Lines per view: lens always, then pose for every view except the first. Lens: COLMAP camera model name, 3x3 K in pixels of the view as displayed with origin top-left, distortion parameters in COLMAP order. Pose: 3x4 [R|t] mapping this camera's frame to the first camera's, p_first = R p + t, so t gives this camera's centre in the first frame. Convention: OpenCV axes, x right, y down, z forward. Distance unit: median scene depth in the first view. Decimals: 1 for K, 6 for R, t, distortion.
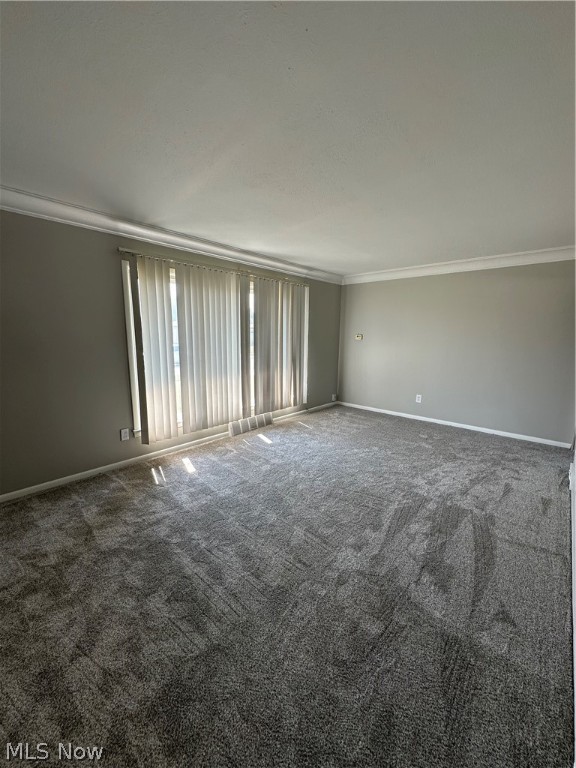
lens RADIAL K [[307.9, 0, 283.5], [0, 307.9, 380.7], [0, 0, 1]] dist [-0.001297, 0.000649]
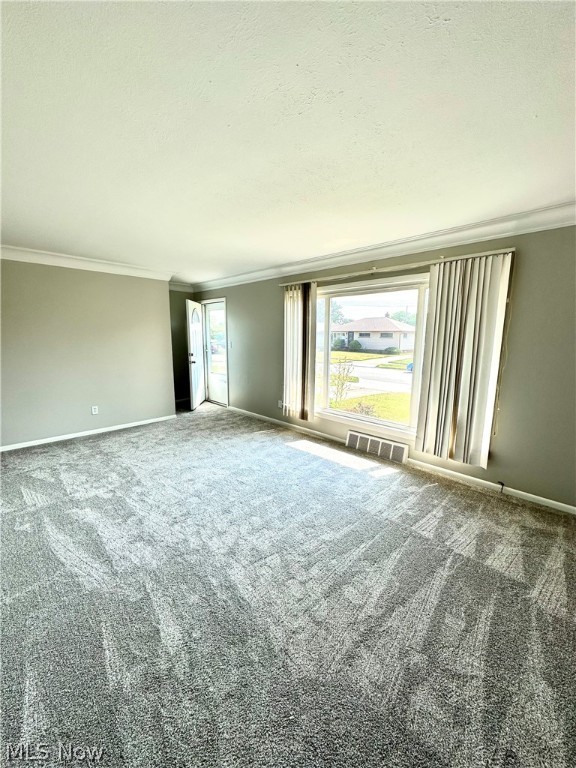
lens RADIAL K [[307.9, 0, 289.7], [0, 307.9, 385.6], [0, 0, 1]] dist [-0.001297, 0.000649]
pose [[-0.038905, 0.168442, -0.984944, 0.822642], [-0.149235, 0.973656, 0.172406, -0.158323], [0.988036, 0.153695, -0.012743, 0.862699]]
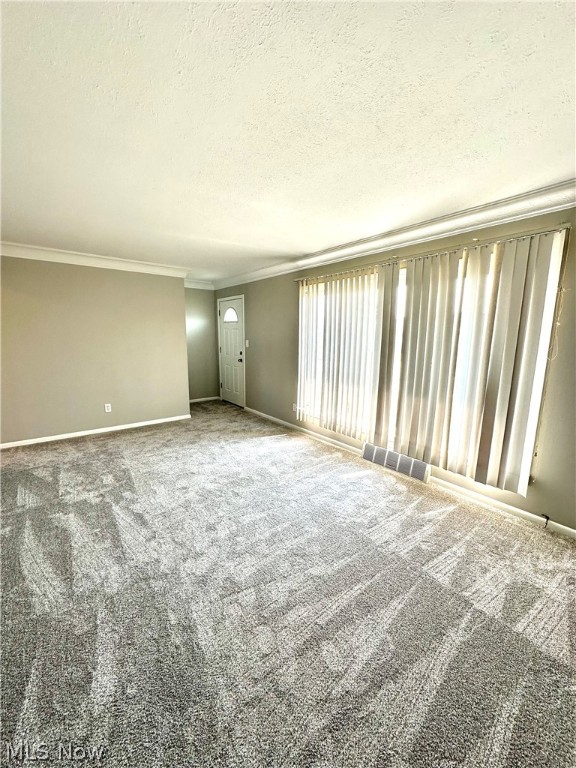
lens RADIAL K [[307.9, 0, 289.0], [0, 307.9, 385.6], [0, 0, 1]] dist [-0.001297, 0.000649]
pose [[-0.158306, 0.168846, -0.972846, 0.731748], [-0.149823, 0.969755, 0.192689, -0.166371], [0.975957, 0.176259, -0.128221, 0.936921]]
